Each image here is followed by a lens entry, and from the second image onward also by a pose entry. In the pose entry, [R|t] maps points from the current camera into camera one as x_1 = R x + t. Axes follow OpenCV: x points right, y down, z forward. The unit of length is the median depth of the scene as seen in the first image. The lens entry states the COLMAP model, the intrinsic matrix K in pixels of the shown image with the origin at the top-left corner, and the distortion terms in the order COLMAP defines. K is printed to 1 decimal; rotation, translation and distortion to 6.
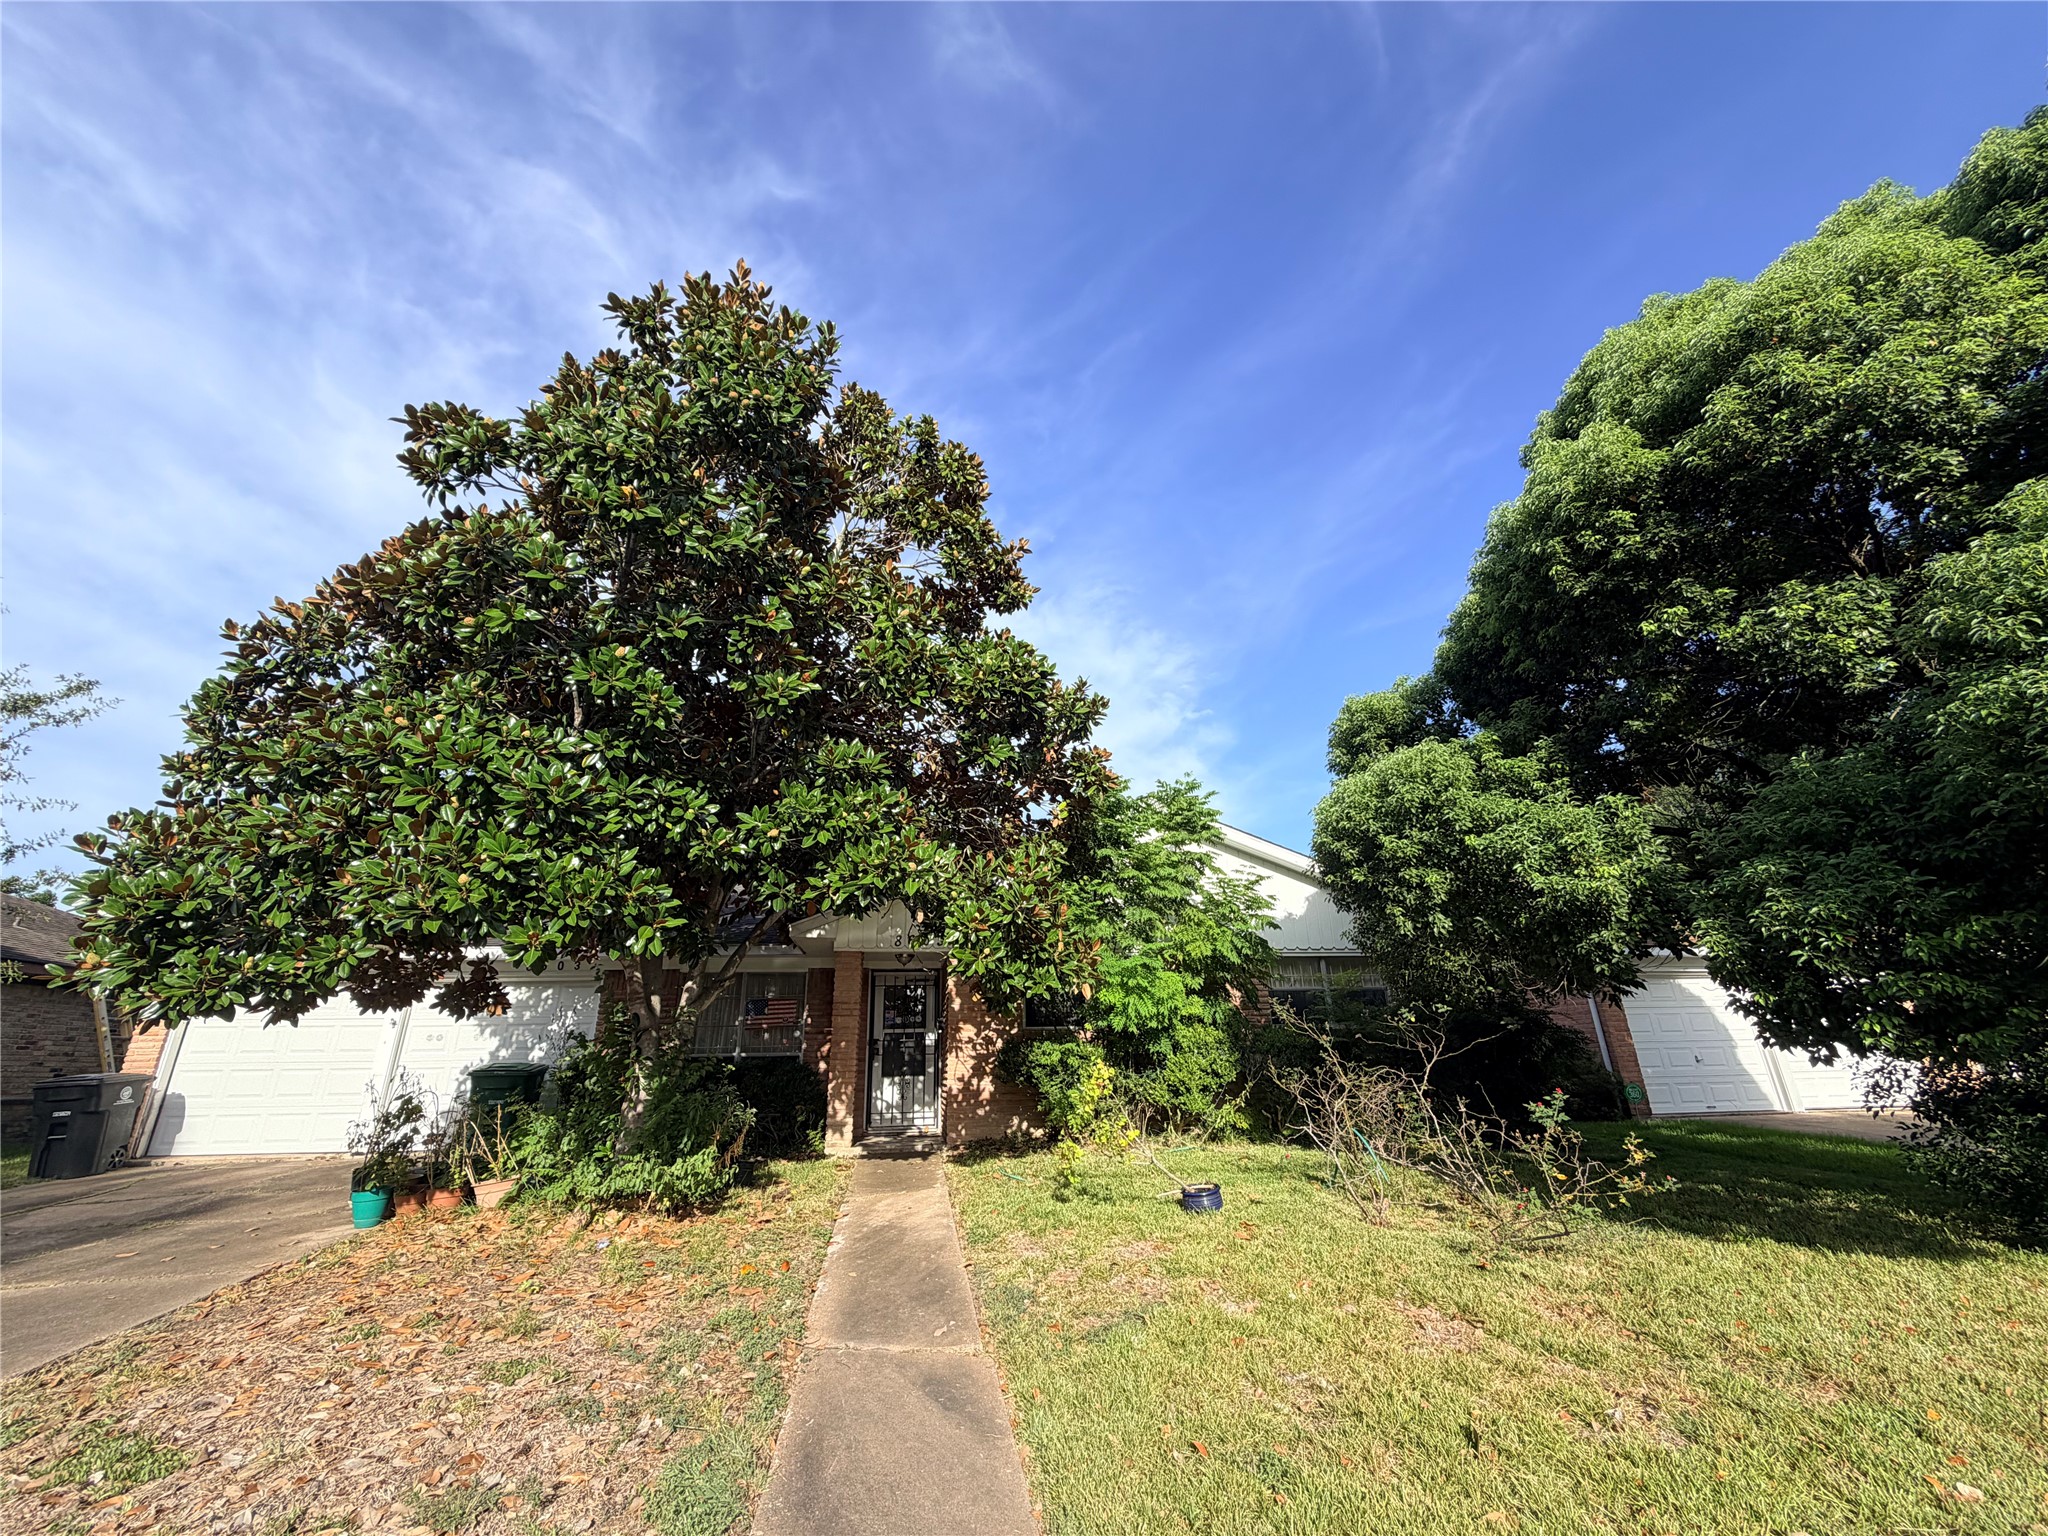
lens RADIAL K [[798.6, 0, 1024.0], [0, 798.6, 768.0], [0, 0, 1]] dist [-0.009675, -0.000205]
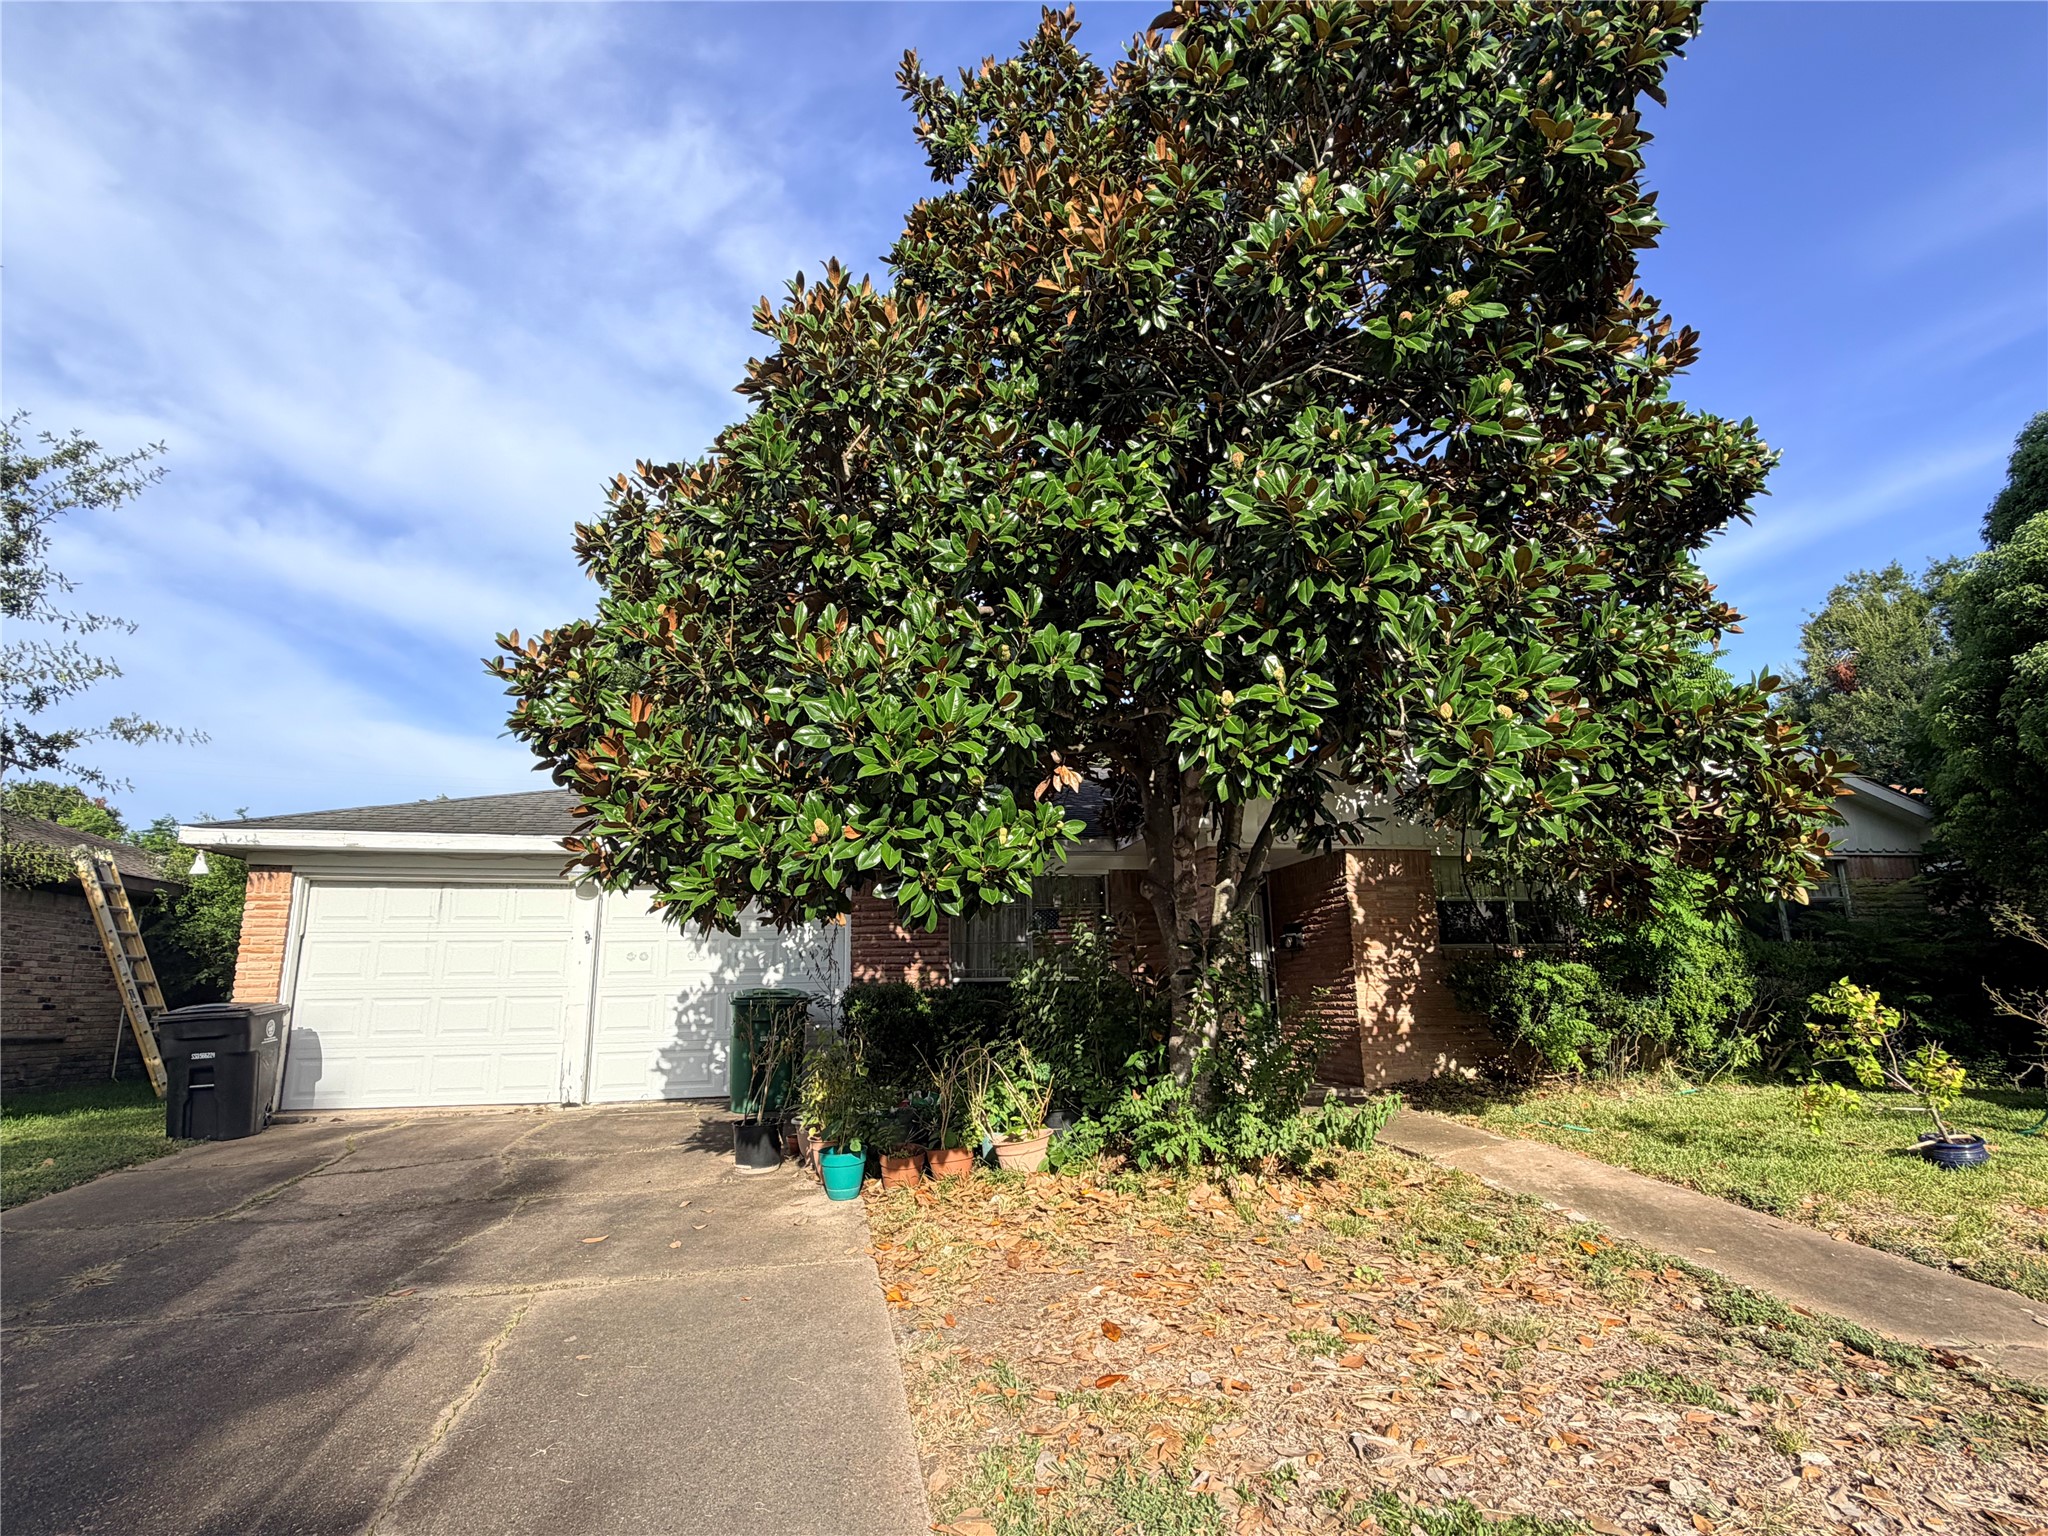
lens RADIAL K [[1026.5, 0, 1024.0], [0, 1026.5, 768.0], [0, 0, 1]] dist [-0.009018, -0.000471]
pose [[0.997934, 0.017189, 0.061904, -0.509919], [-0.025490, 0.990394, 0.135902, 0.031082], [-0.058974, -0.137199, 0.988786, 0.063771]]
